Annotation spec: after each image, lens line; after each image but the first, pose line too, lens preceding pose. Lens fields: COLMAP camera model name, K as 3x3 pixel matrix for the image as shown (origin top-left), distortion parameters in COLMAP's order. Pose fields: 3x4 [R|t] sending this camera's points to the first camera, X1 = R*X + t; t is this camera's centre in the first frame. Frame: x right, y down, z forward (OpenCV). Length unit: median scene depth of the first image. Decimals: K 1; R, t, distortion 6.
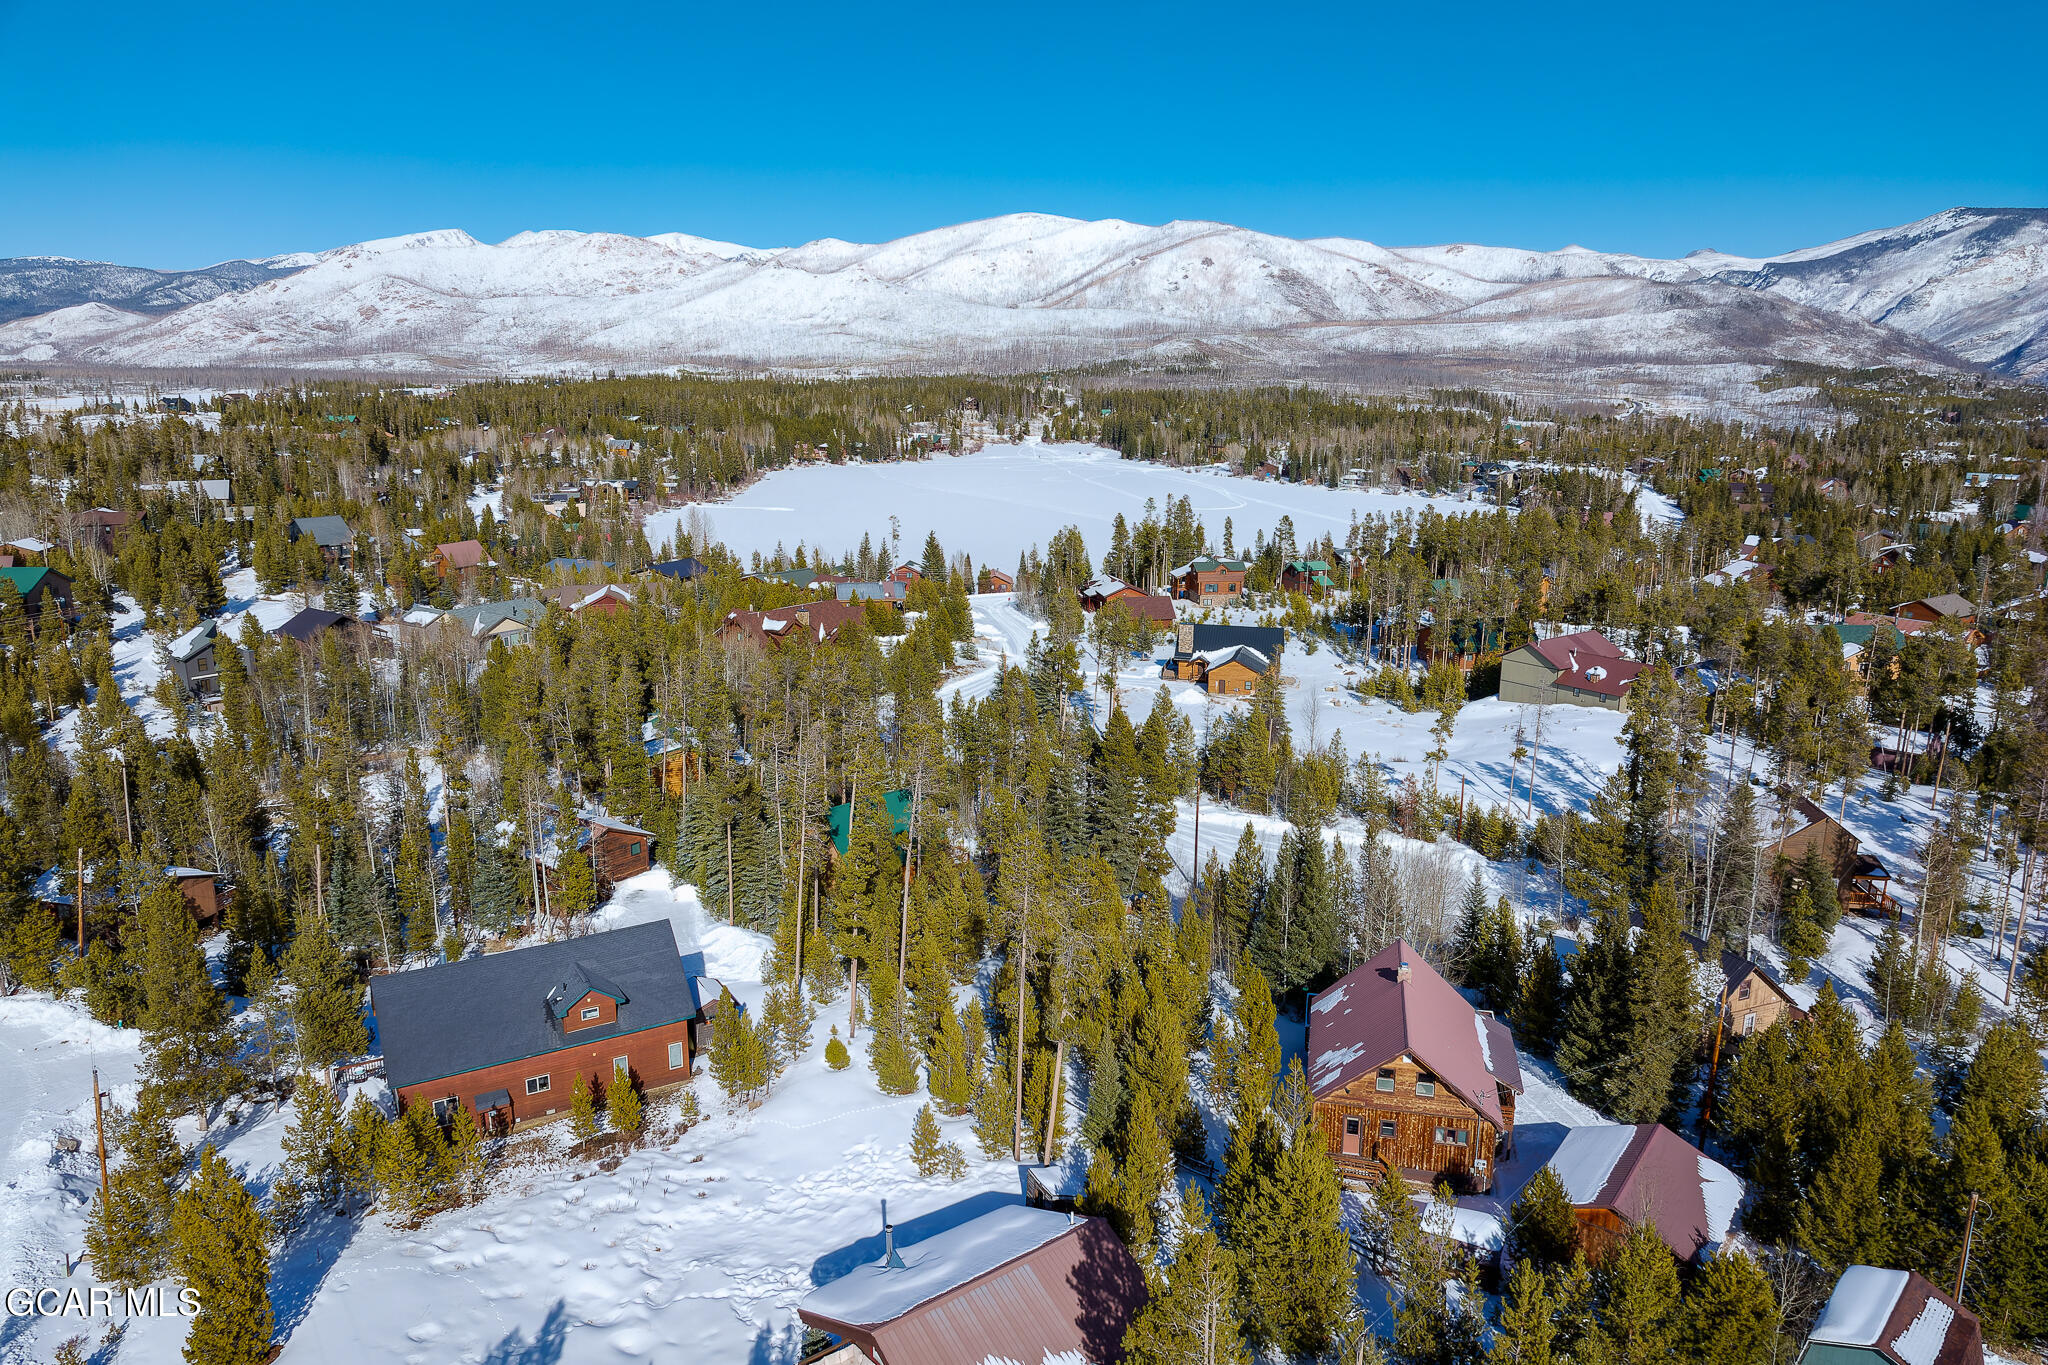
lens RADIAL K [[1360.2, 0, 1040.3], [0, 1360.2, 687.3], [0, 0, 1]] dist [-0.001138, -0.000606]
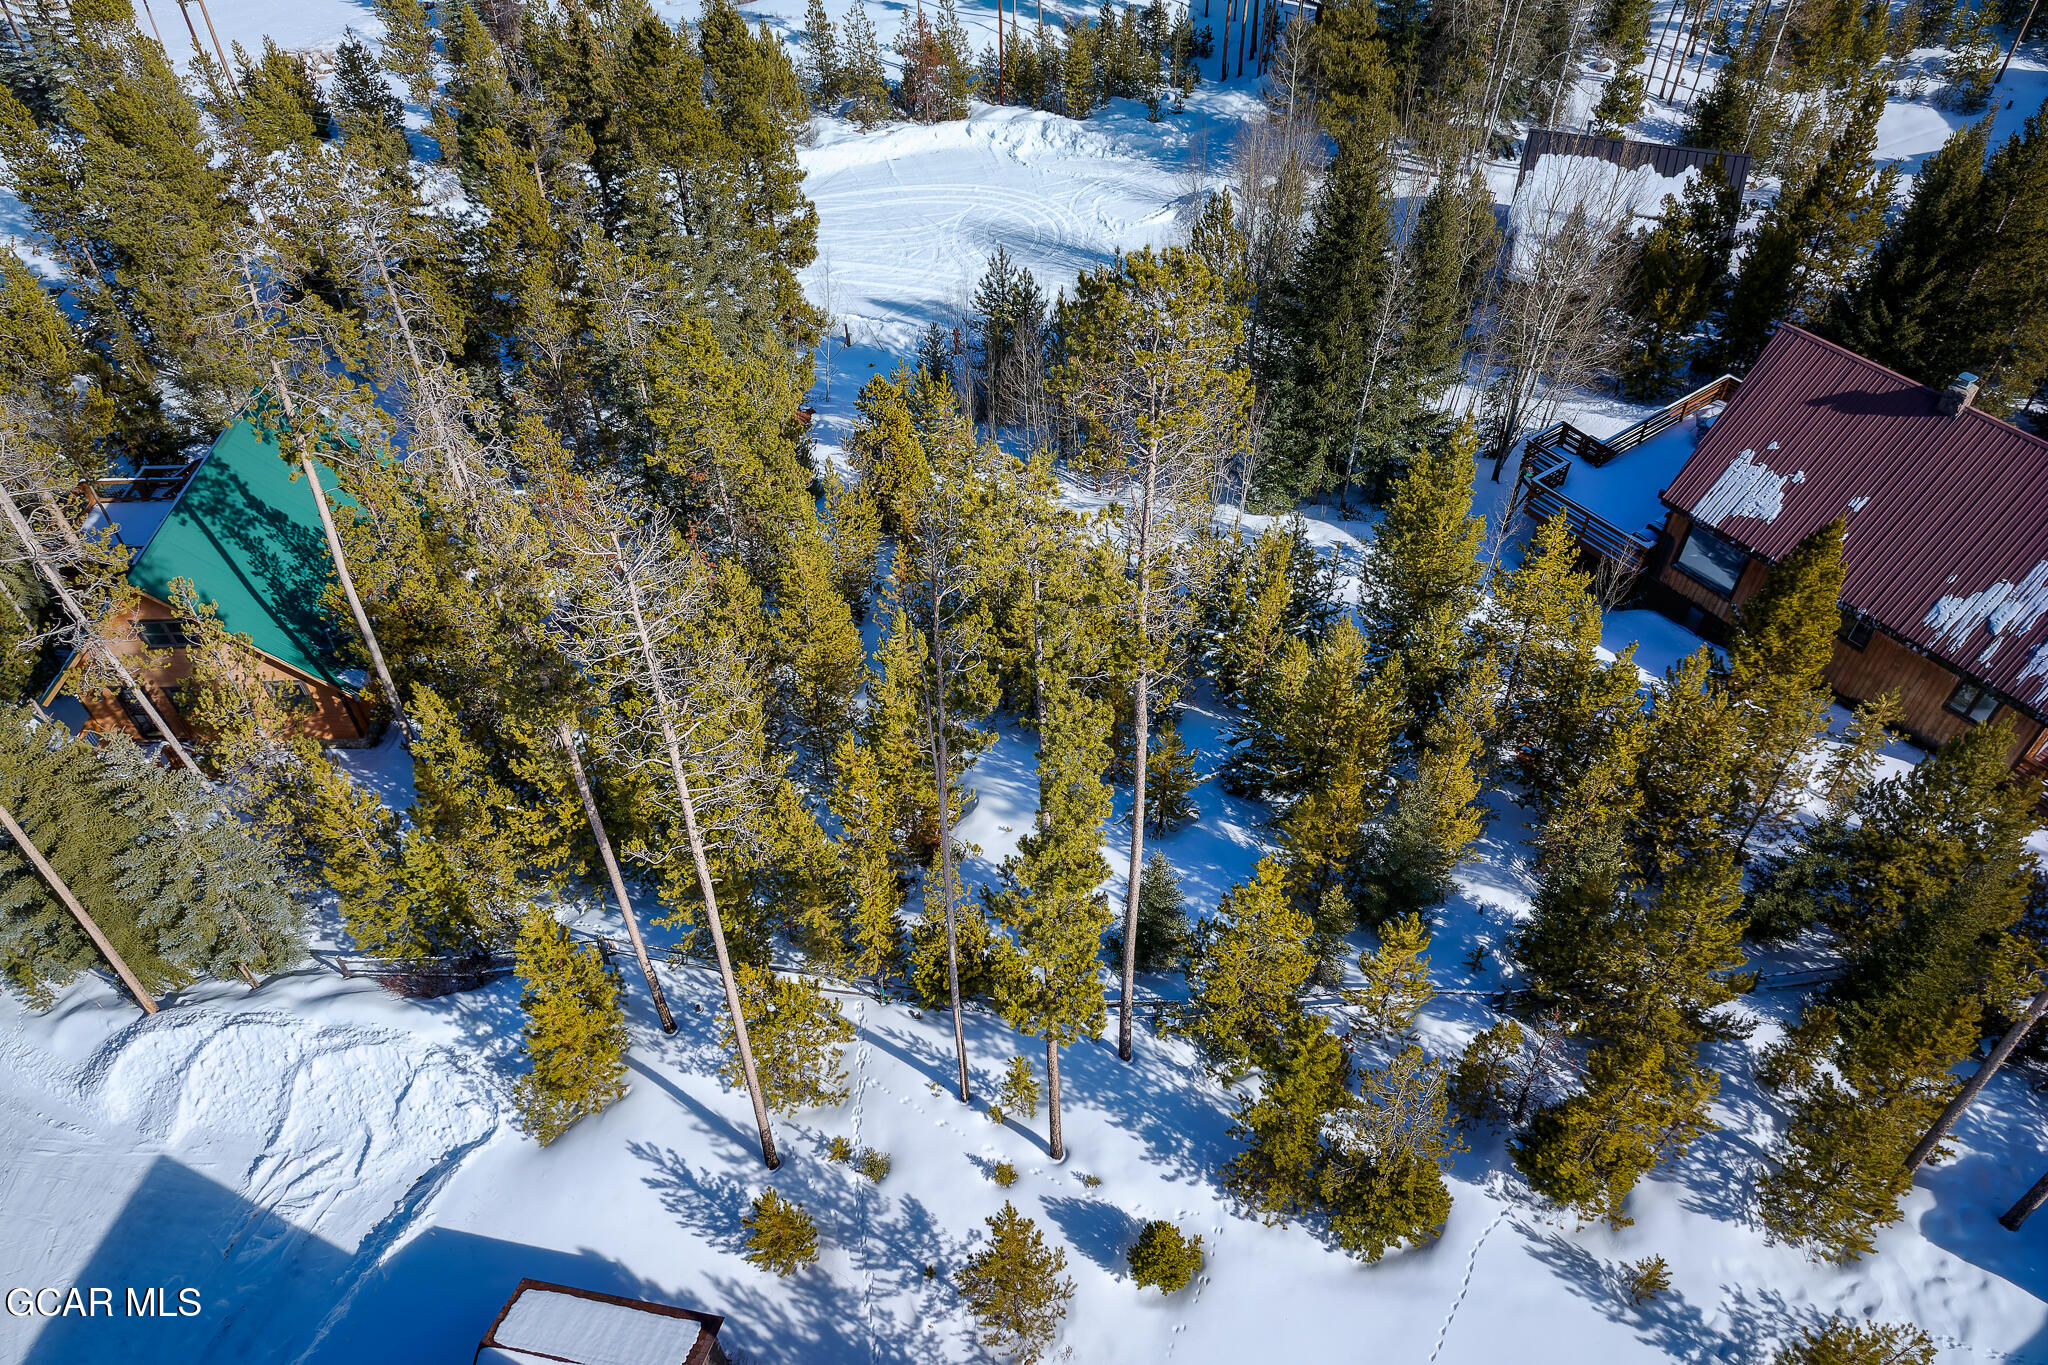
lens RADIAL K [[1360.2, 0, 1029.2], [0, 1360.2, 689.2], [0, 0, 1]] dist [-0.001138, -0.000606]
pose [[0.669086, -0.526651, 0.524368, -0.276216], [0.177021, 0.798199, 0.575797, -0.056774], [-0.721794, -0.292434, 0.627292, 0.834088]]
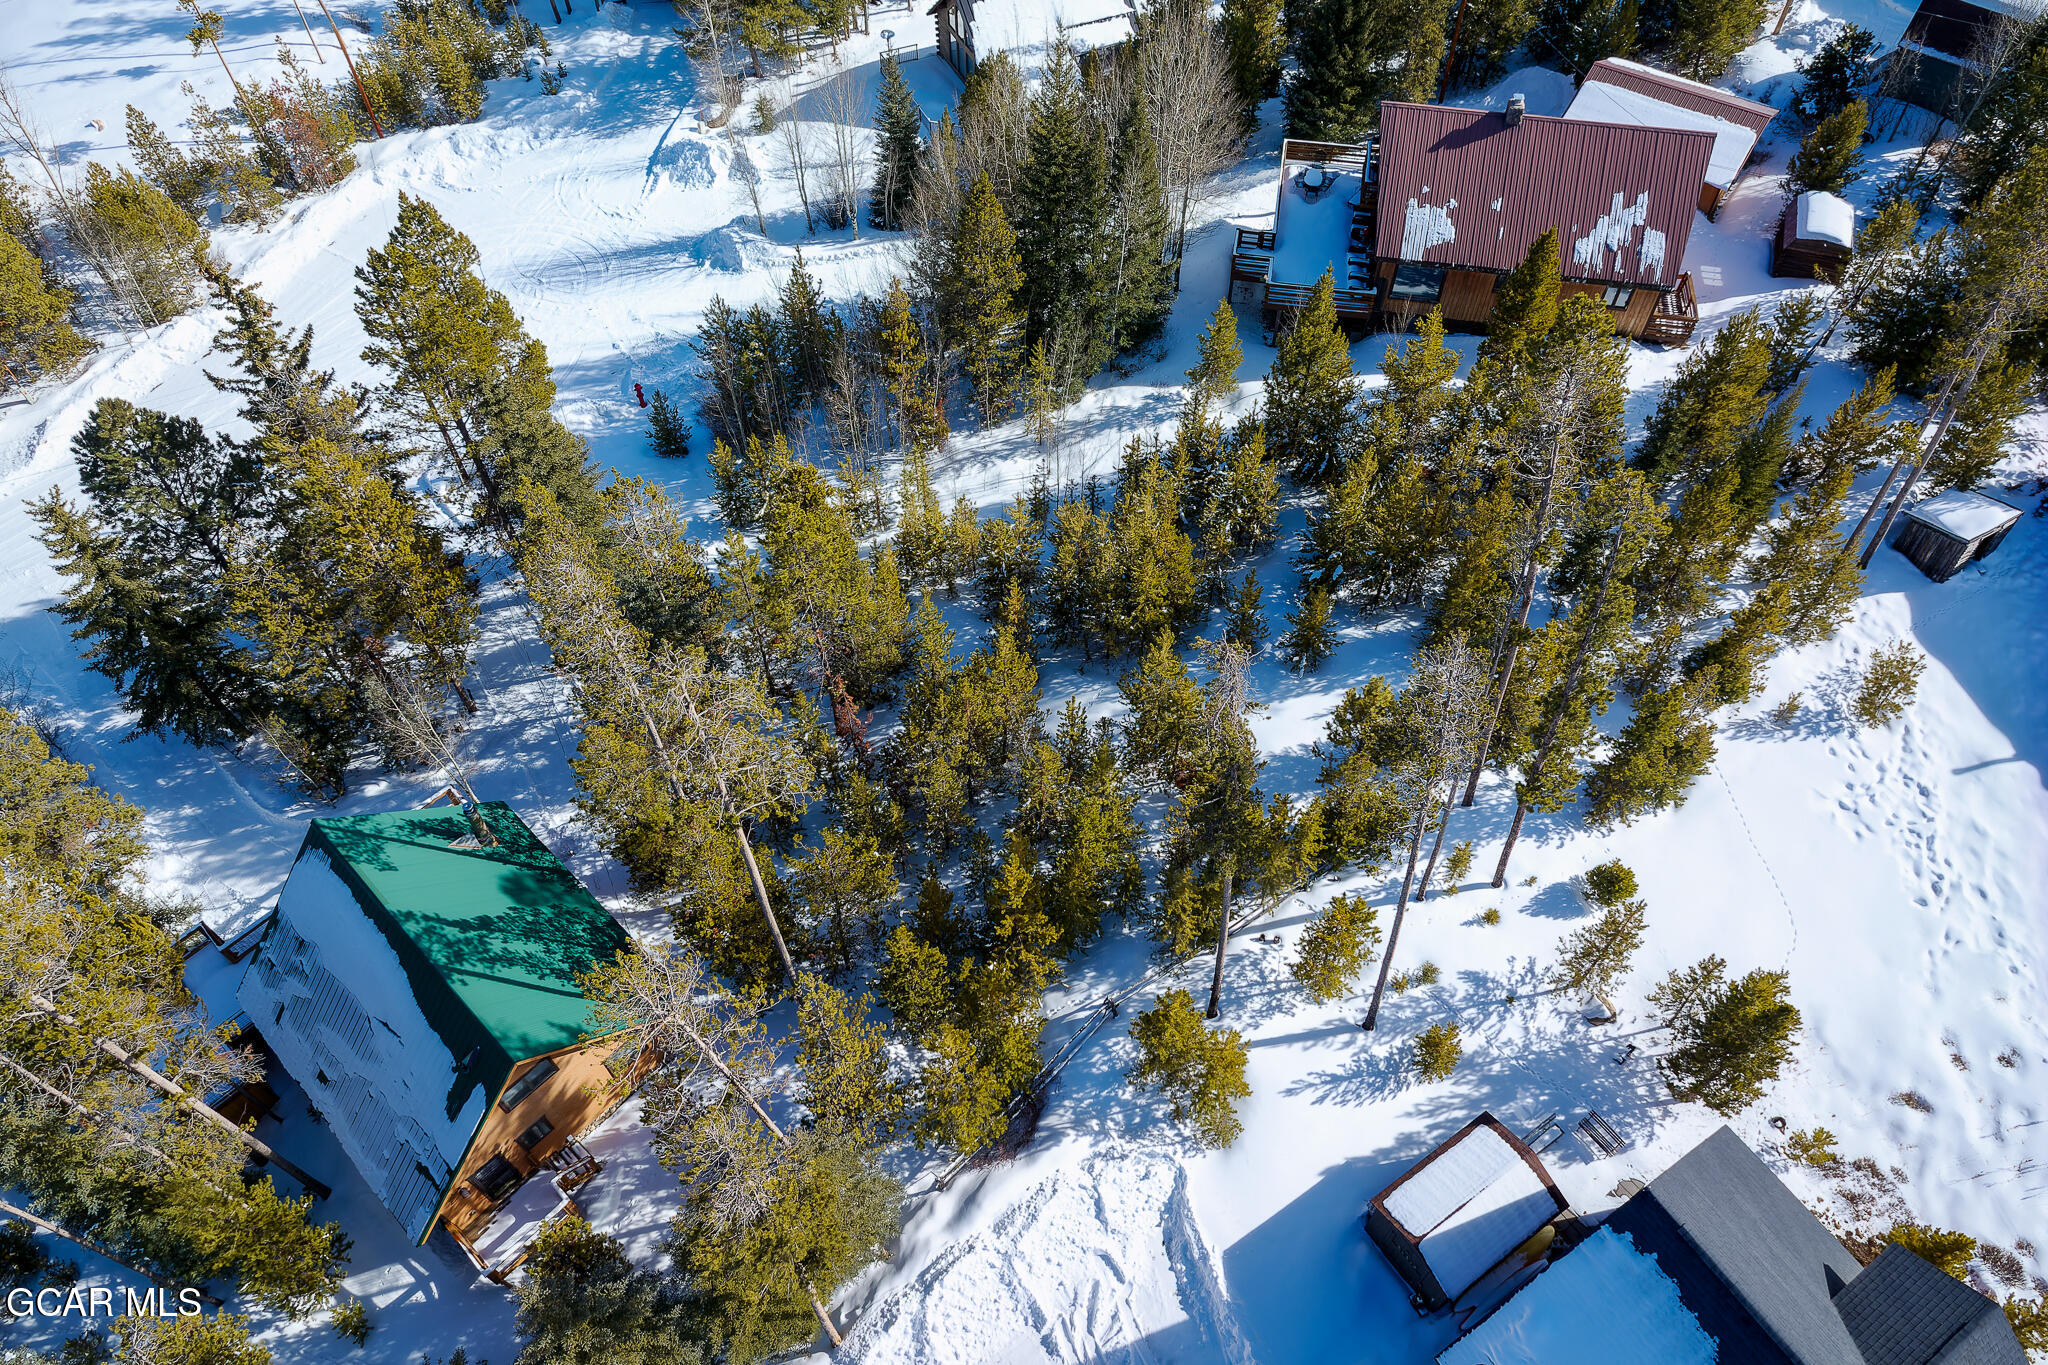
lens RADIAL K [[1360.2, 0, 1032.3], [0, 1360.2, 635.4], [0, 0, 1]] dist [-0.001138, -0.000606]
pose [[-0.036470, -0.792997, 0.608133, -0.381094], [0.237381, 0.584246, 0.776085, -0.248300], [-0.970732, 0.172663, 0.166935, 1.097781]]
